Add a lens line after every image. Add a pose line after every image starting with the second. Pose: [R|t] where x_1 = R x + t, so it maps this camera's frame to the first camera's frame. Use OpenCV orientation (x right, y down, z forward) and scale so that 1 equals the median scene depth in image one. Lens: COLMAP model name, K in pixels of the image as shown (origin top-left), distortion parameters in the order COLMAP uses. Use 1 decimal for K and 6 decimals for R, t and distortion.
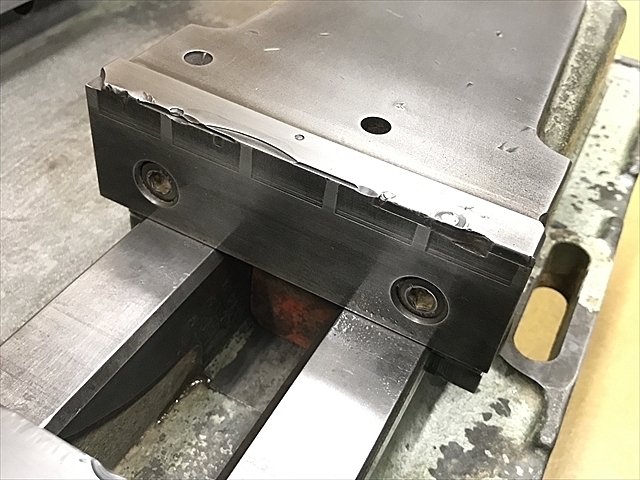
lens RADIAL K [[704.5, 0, 318.3], [0, 704.5, 241.3], [0, 0, 1]] dist [-0.001930, -0.010736]
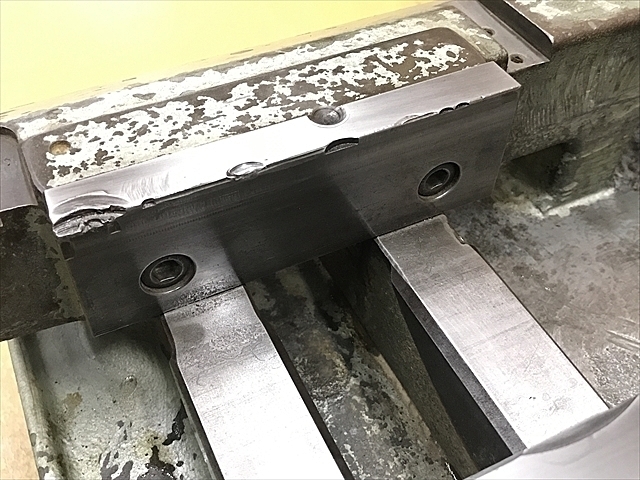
lens RADIAL K [[704.5, 0, 318.3], [0, 704.5, 241.3], [0, 0, 1]] dist [-0.001930, -0.010736]
pose [[-0.585445, 0.519113, -0.622716, 0.326416], [-0.607260, 0.228092, 0.761058, -0.449936], [0.537112, 0.823709, 0.181701, 0.467779]]
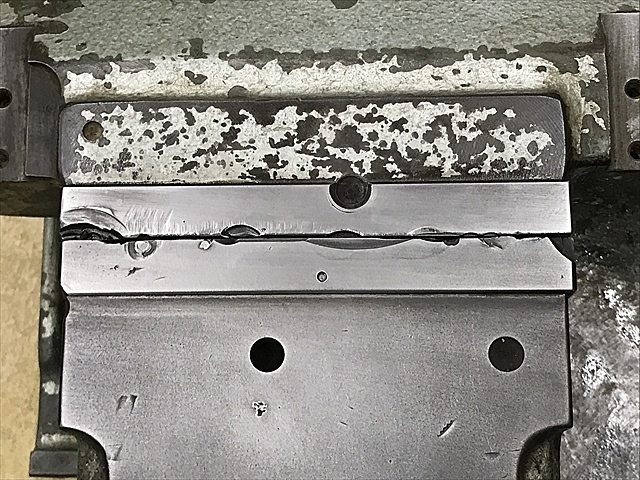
lens RADIAL K [[1181.4, 0, 320.0], [0, 1181.4, 240.0], [0, 0, 1]] dist [0.072818, 0.104939]
pose [[-0.884746, 0.437010, -0.162010, -0.006598], [-0.352921, -0.401130, 0.845306, -0.999240], [0.304420, 0.805057, 0.509128, -0.148193]]
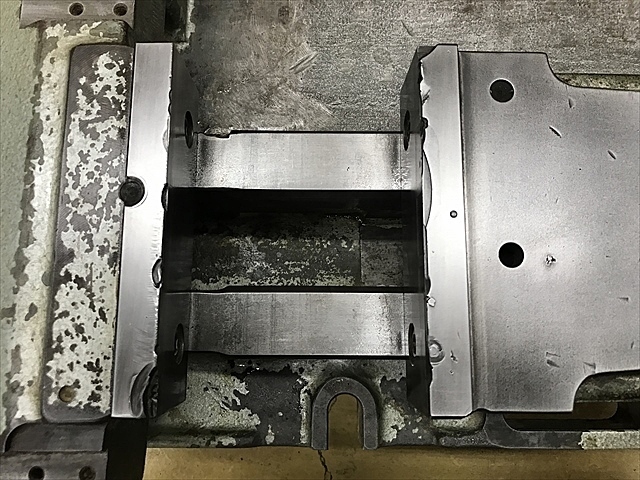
lens RADIAL K [[524.6, 0, 321.2], [0, 524.6, 229.5], [0, 0, 1]] dist [-0.019343, 0.006734]
pose [[0.462974, 0.850655, -0.249080, 0.103143], [-0.577133, 0.502585, 0.643682, -0.506278], [0.672735, -0.154256, 0.723625, 0.109427]]
